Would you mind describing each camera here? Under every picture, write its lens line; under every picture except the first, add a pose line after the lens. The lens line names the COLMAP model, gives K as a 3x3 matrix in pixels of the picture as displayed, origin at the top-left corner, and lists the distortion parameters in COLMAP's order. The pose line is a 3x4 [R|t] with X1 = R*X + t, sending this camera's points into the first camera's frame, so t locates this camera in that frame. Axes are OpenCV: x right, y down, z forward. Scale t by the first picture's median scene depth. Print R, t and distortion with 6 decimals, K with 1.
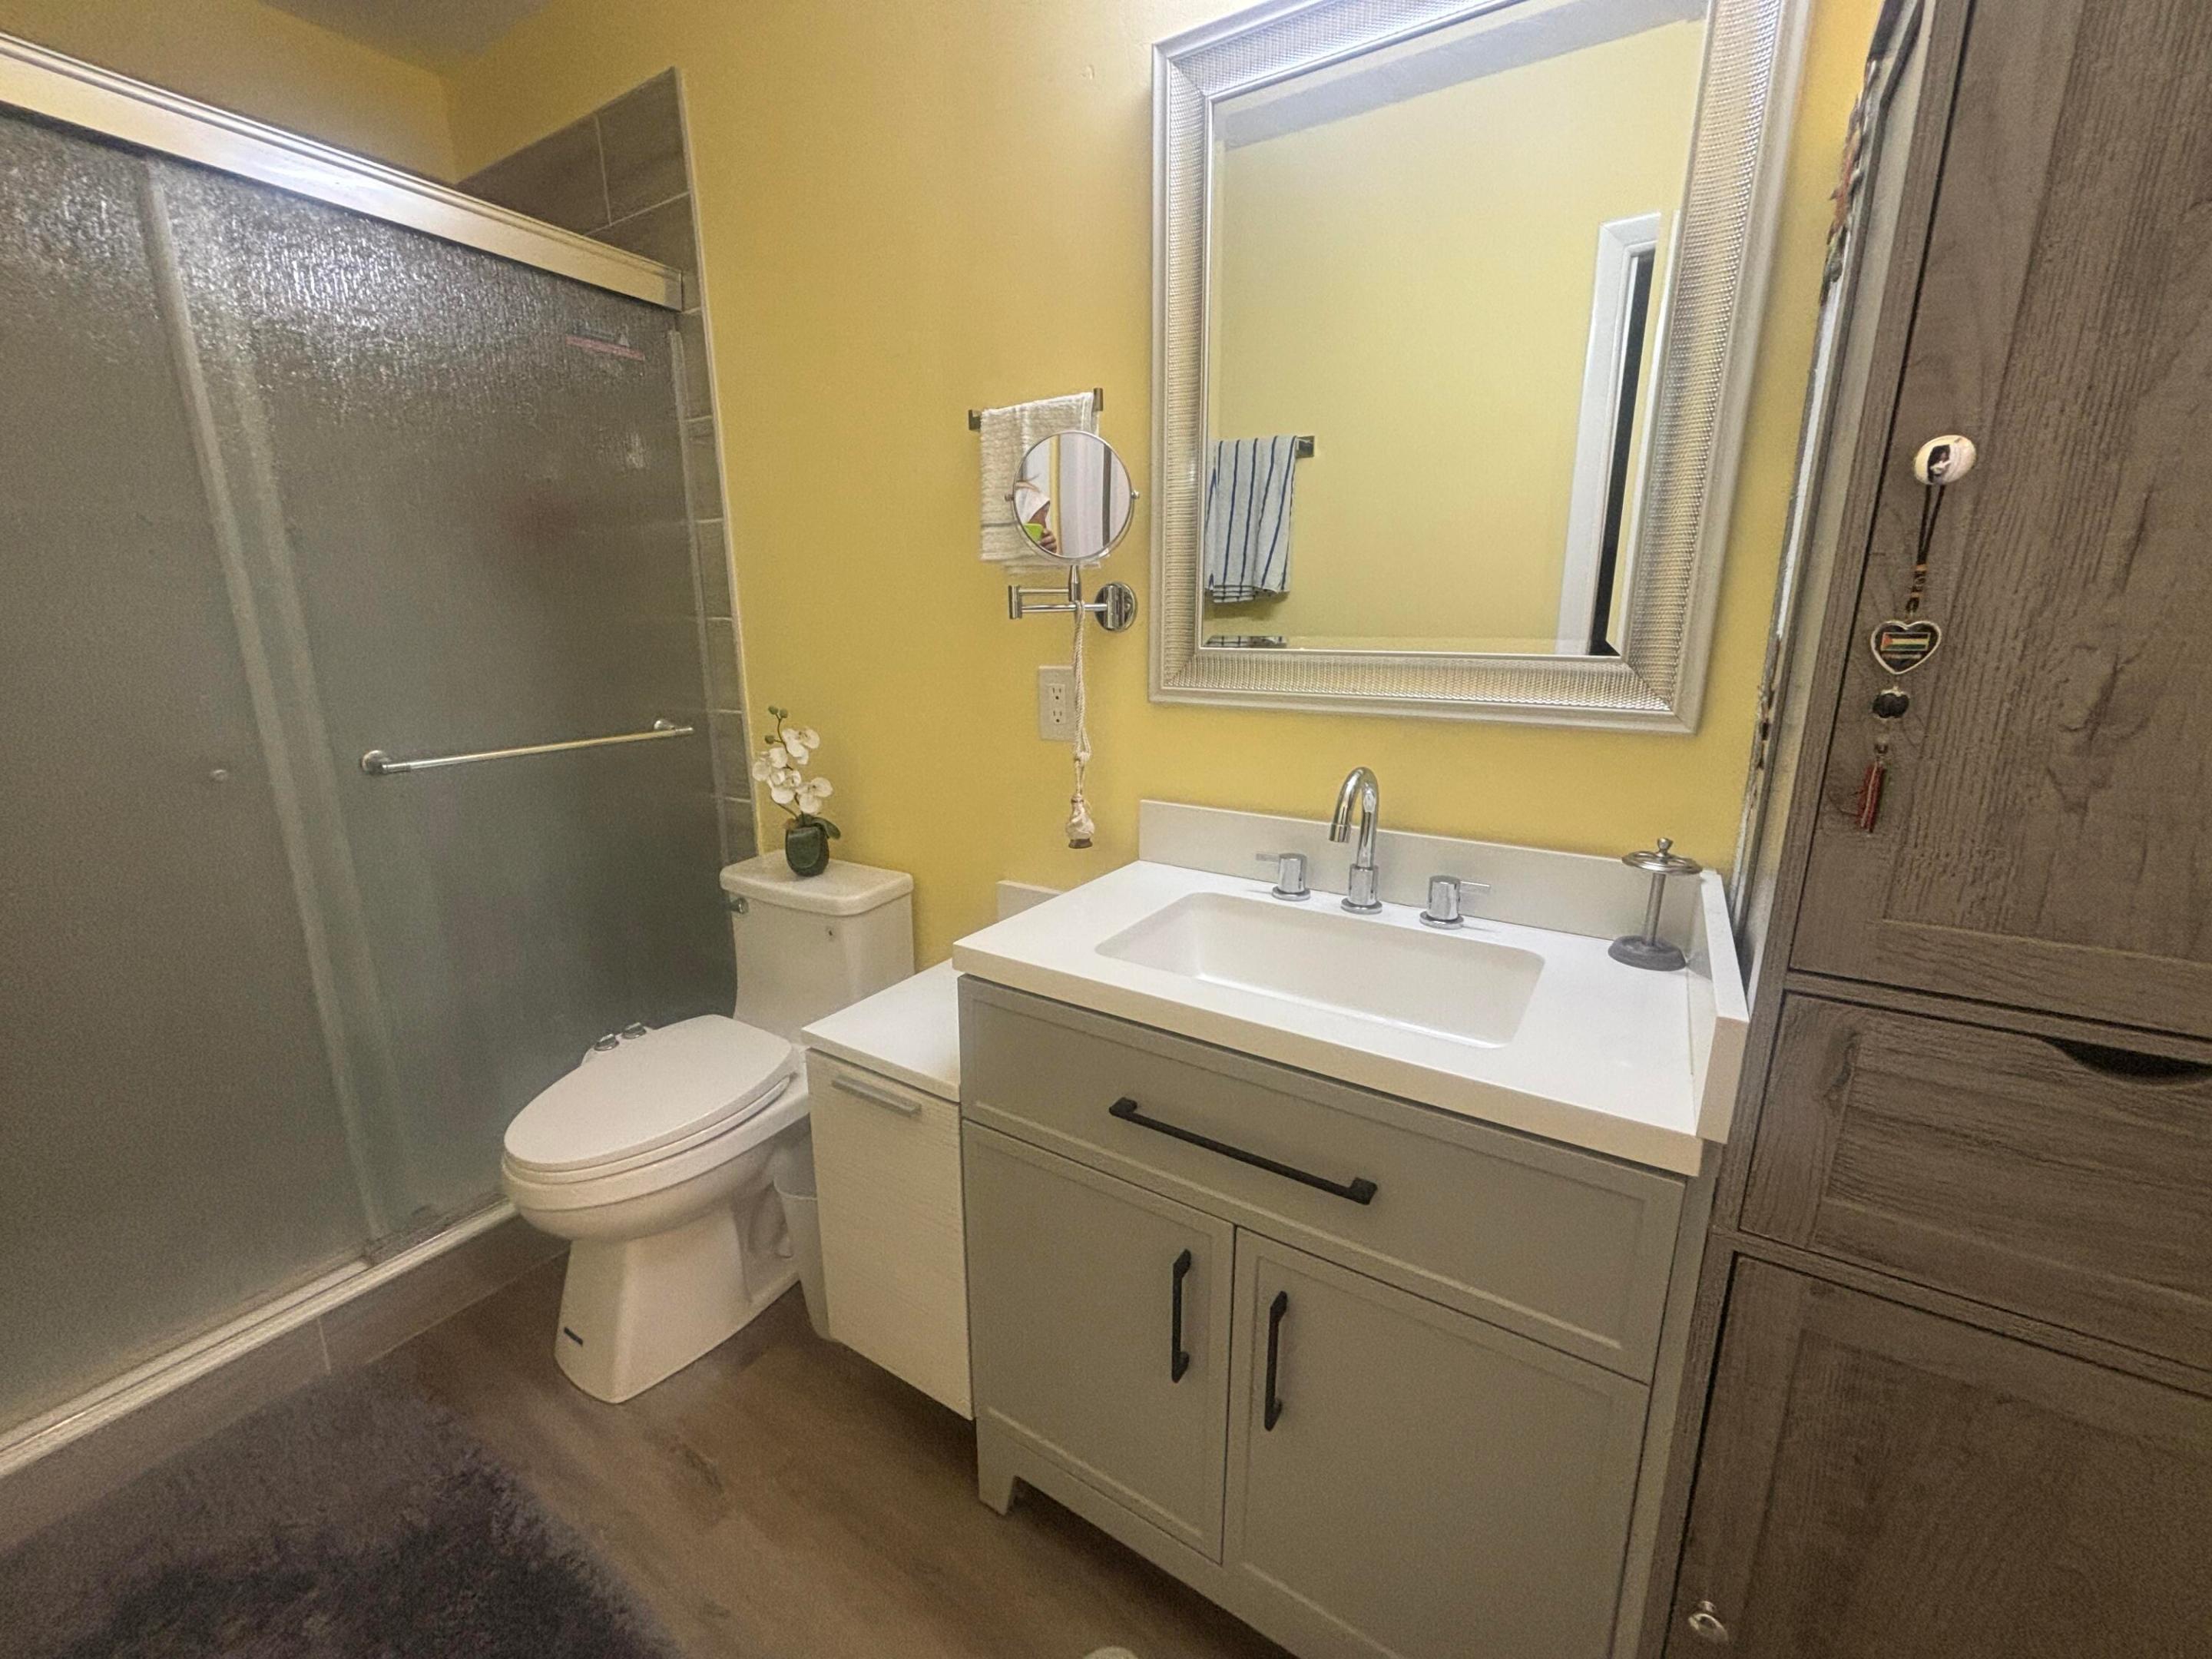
lens RADIAL K [[896.8, 0, 1105.1], [0, 896.8, 830.6], [0, 0, 1]] dist [-0.003383, 0.000123]
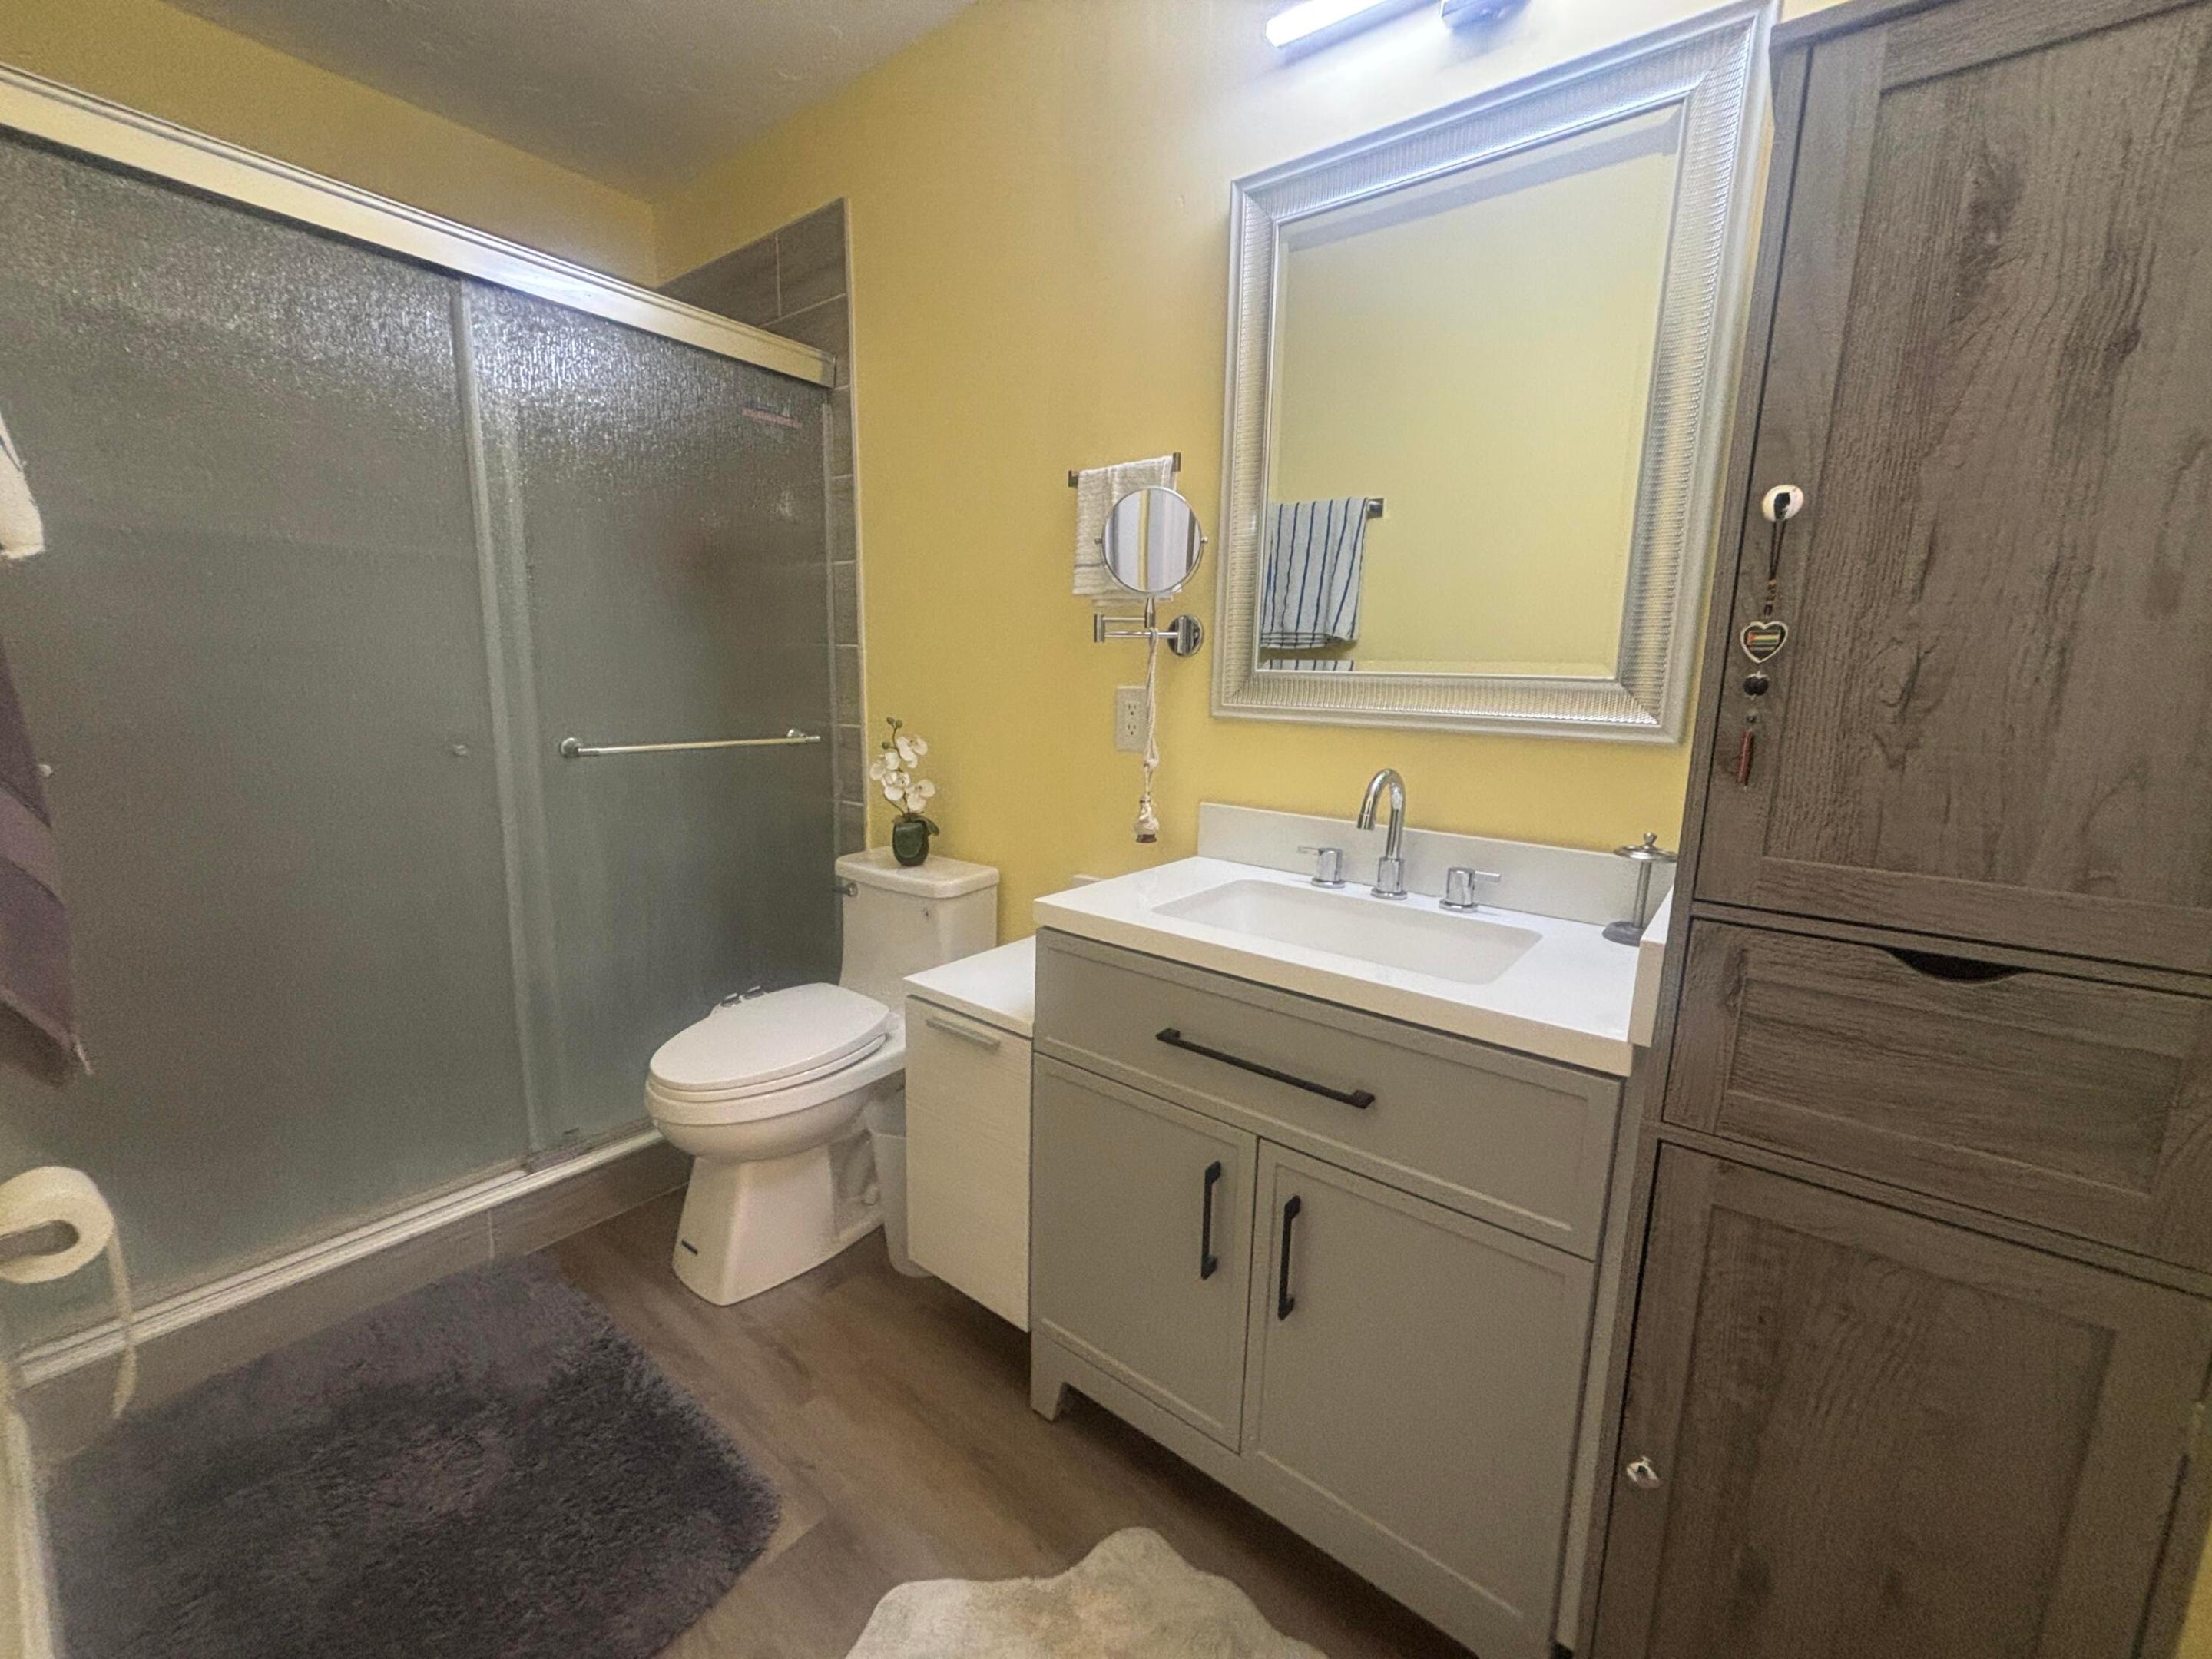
lens RADIAL K [[896.8, 0, 1107.0], [0, 896.8, 827.0], [0, 0, 1]] dist [-0.003383, 0.000123]
pose [[0.995299, 0.040216, -0.088105, 0.025228], [-0.045903, 0.996926, -0.063500, 0.085474], [0.085281, 0.067246, 0.994085, -0.164893]]
